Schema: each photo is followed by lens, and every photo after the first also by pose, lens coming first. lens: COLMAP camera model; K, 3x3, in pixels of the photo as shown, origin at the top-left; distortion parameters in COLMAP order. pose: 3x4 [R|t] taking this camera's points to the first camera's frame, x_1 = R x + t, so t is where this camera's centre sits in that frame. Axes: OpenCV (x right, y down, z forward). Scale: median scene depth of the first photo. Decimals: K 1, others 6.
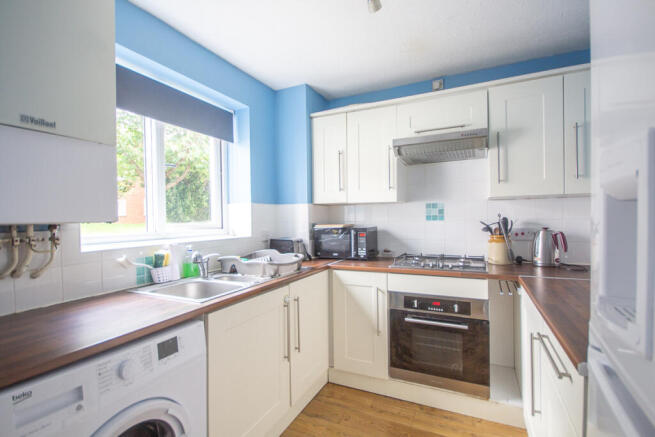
lens RADIAL K [[309.4, 0, 331.6], [0, 309.4, 219.0], [0, 0, 1]] dist [-0.017117, -0.000972]
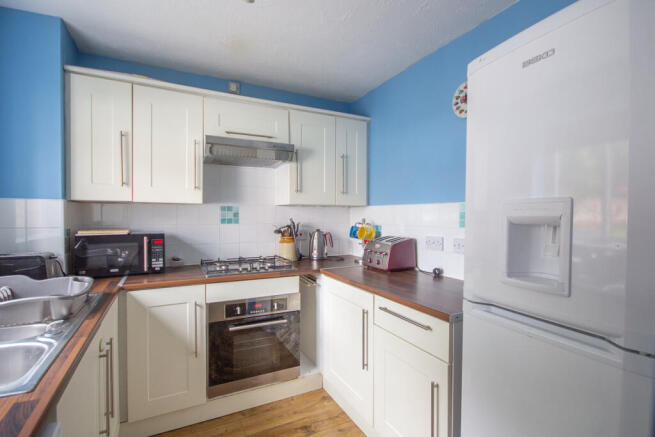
lens RADIAL K [[309.4, 0, 330.8], [0, 309.4, 220.1], [0, 0, 1]] dist [-0.017117, -0.000972]
pose [[0.595088, 0.003522, 0.803652, -0.312829], [-0.010733, 0.999936, 0.003565, -0.016558], [-0.803589, -0.010747, 0.595088, 0.174449]]
